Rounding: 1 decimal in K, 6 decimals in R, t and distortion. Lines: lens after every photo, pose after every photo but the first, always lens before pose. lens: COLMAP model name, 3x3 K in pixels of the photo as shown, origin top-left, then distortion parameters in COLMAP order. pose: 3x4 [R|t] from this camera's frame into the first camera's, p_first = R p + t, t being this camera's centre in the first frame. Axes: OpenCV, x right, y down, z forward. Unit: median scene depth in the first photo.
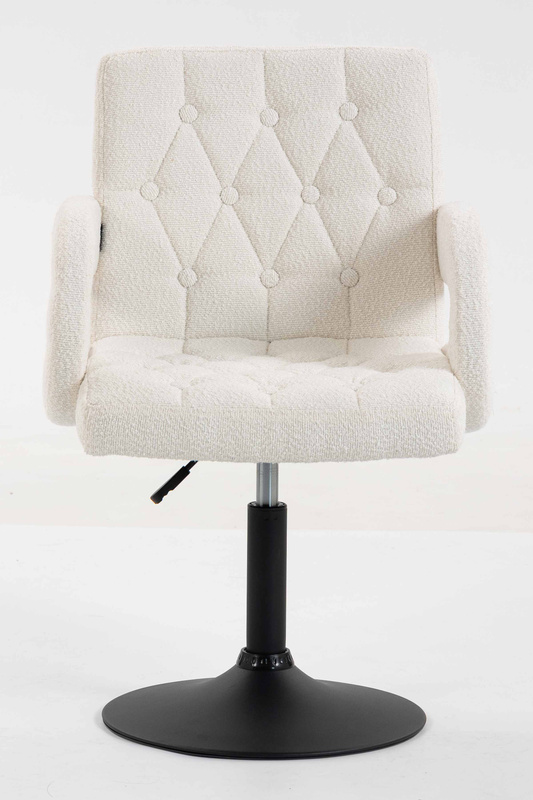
lens RADIAL K [[3466.6, 0, 266.5], [0, 3466.6, 400.0], [0, 0, 1]] dist [0.102480, 0.844985]
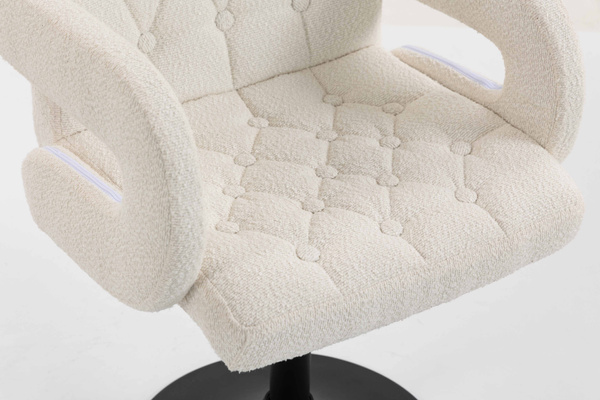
lens RADIAL K [[1490.7, 0, 300.0], [0, 1490.7, 200.0], [0, 0, 1]] dist [0.018072, 0.065517]
pose [[0.838974, -0.278585, 0.467453, -0.177992], [0.063216, 0.903098, 0.424756, -0.157336], [-0.540486, -0.326809, 0.775287, 0.676067]]
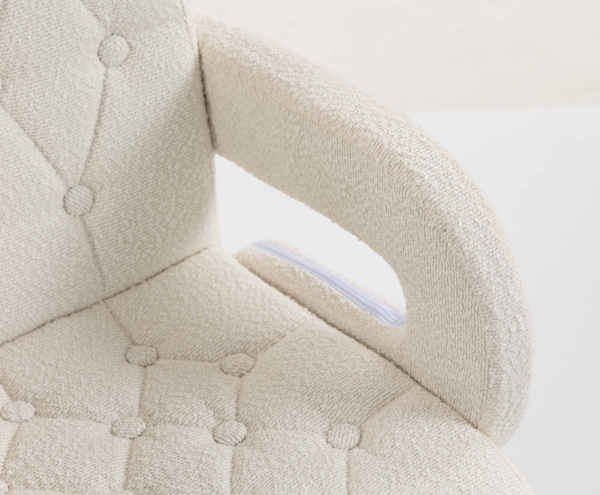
lens RADIAL K [[1875.8, 0, 346.2], [0, 1875.8, 247.4], [0, 0, 1]] dist [0.034032, 0.274397]
pose [[0.792616, -0.350668, 0.498790, -0.100001], [0.115182, 0.889449, 0.442283, -0.162212], [-0.598742, -0.293109, 0.745382, 0.740145]]
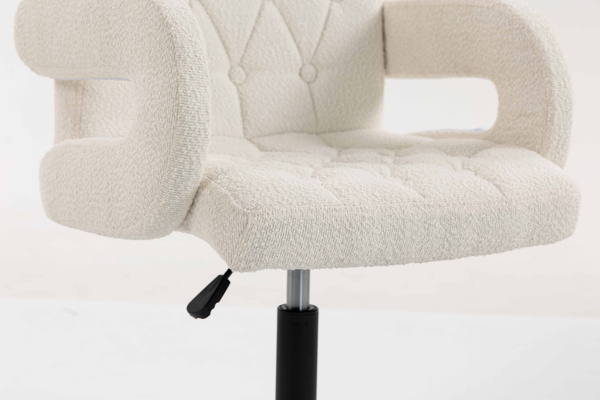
lens RADIAL K [[1443.0, 0, 300.0], [0, 1443.0, 200.0], [0, 0, 1]] dist [0.062622, 0.215312]
pose [[0.848217, -0.059709, 0.526272, -0.201485], [0.061770, 0.997997, 0.013672, -0.004515], [-0.526034, 0.020912, 0.850206, 0.647995]]
